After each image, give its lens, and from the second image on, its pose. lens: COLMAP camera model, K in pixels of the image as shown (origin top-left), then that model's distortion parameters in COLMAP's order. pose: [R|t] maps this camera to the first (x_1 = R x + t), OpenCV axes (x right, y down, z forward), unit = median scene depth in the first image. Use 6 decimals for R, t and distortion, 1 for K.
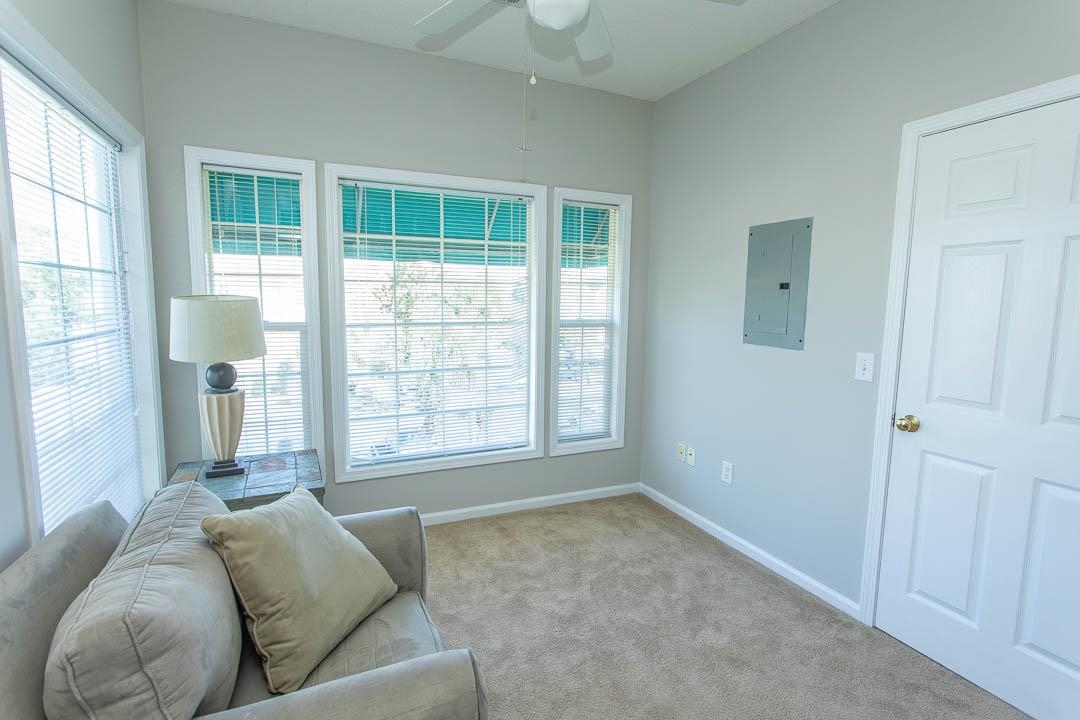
lens RADIAL K [[518.0, 0, 540.0], [0, 518.0, 360.0], [0, 0, 1]] dist [-0.014696, 0.000108]
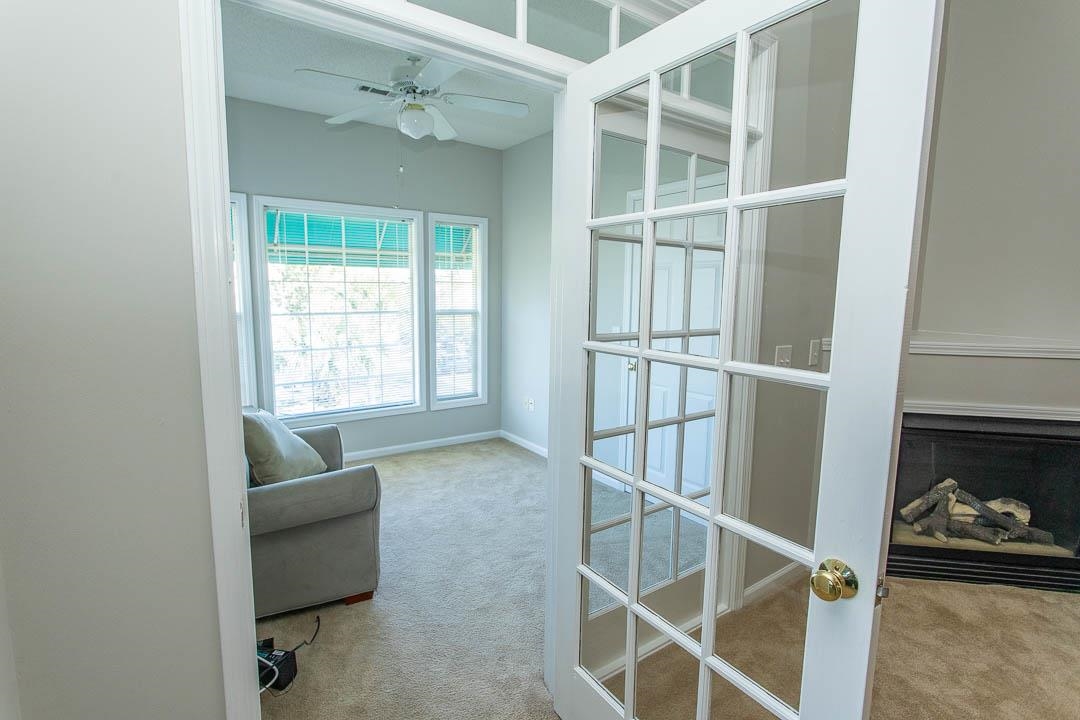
lens RADIAL K [[518.0, 0, 540.0], [0, 518.0, 360.0], [0, 0, 1]] dist [-0.014696, 0.000108]
pose [[0.981564, -0.023669, 0.189665, 0.047057], [0.021048, 0.999653, 0.015821, 0.040374], [-0.189974, -0.011537, 0.981721, -0.394768]]
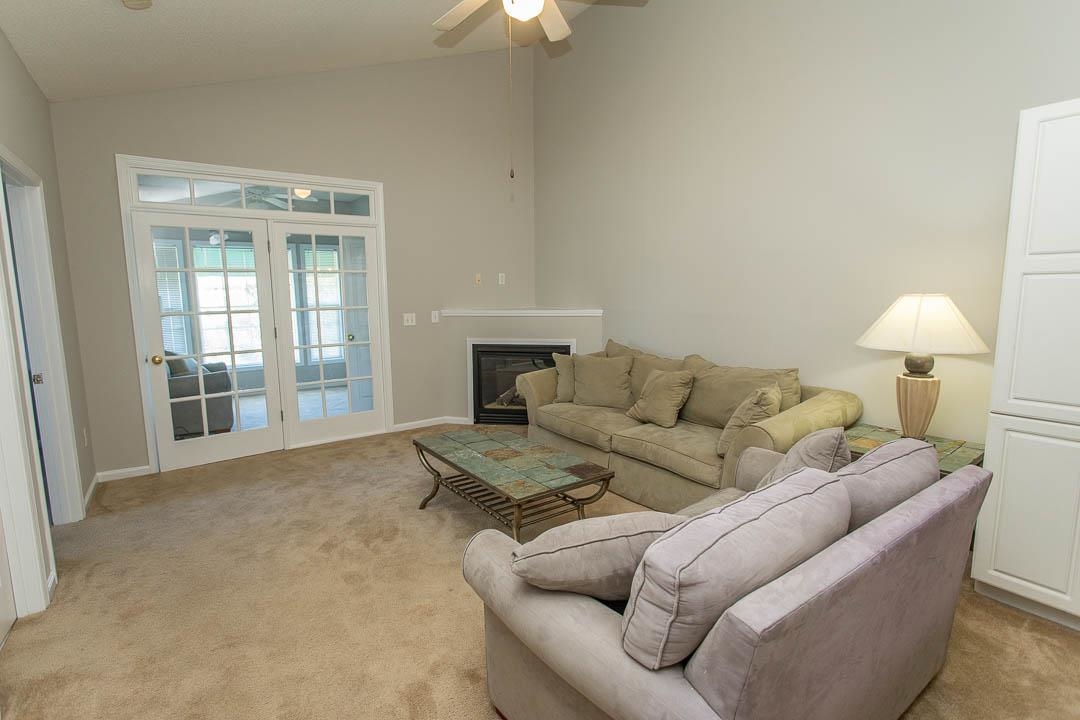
lens RADIAL K [[518.0, 0, 540.0], [0, 518.0, 360.0], [0, 0, 1]] dist [-0.014696, 0.000108]
pose [[0.981293, -0.050889, 0.185673, 0.603861], [0.047161, 0.998588, 0.024442, 0.160239], [-0.186655, -0.015228, 0.982307, -1.384806]]
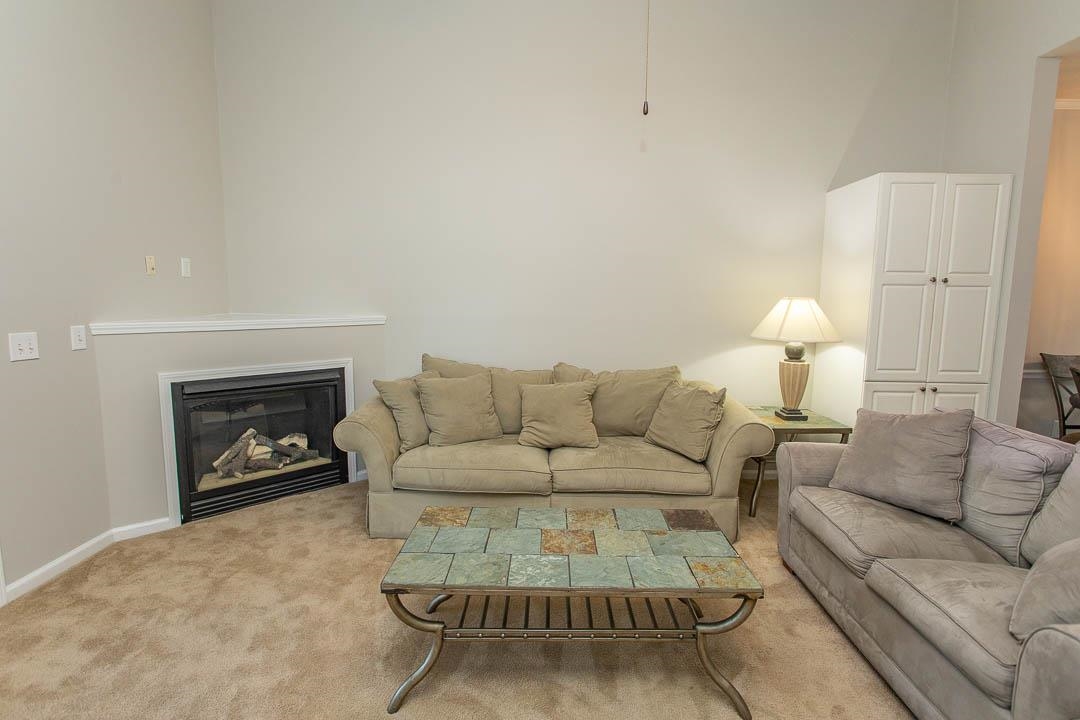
lens RADIAL K [[518.0, 0, 540.0], [0, 518.0, 360.0], [0, 0, 1]] dist [-0.014696, 0.000108]
pose [[0.432230, -0.129418, 0.892428, 0.185965], [0.100926, 0.990373, 0.094740, 0.081045], [-0.896098, 0.049120, 0.441130, -0.712907]]
